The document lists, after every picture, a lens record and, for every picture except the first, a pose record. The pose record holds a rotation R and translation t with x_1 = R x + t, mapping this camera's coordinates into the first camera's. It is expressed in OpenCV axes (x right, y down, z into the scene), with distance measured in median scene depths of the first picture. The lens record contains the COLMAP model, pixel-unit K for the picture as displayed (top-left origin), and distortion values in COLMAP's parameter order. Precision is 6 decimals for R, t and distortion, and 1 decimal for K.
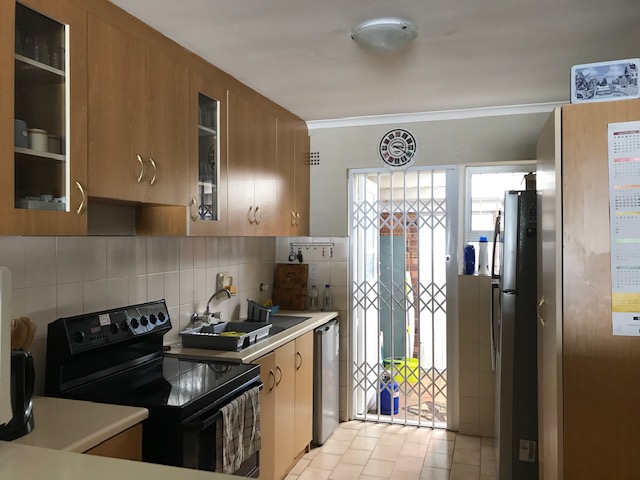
lens RADIAL K [[525.4, 0, 322.8], [0, 525.4, 236.2], [0, 0, 1]] dist [0.075084, -0.108820]
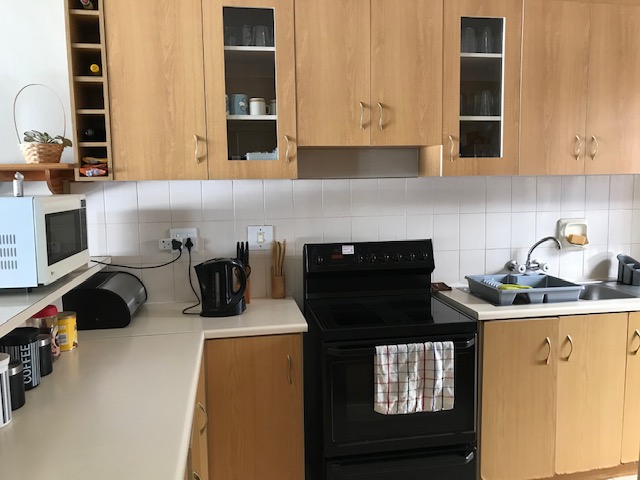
lens RADIAL K [[525.4, 0, 322.8], [0, 525.4, 236.2], [0, 0, 1]] dist [0.075084, -0.108820]
pose [[0.471179, 0.083718, -0.878056, 0.599116], [0.015832, 0.994522, 0.103318, 0.006365], [0.881896, -0.062582, 0.467272, 0.418688]]
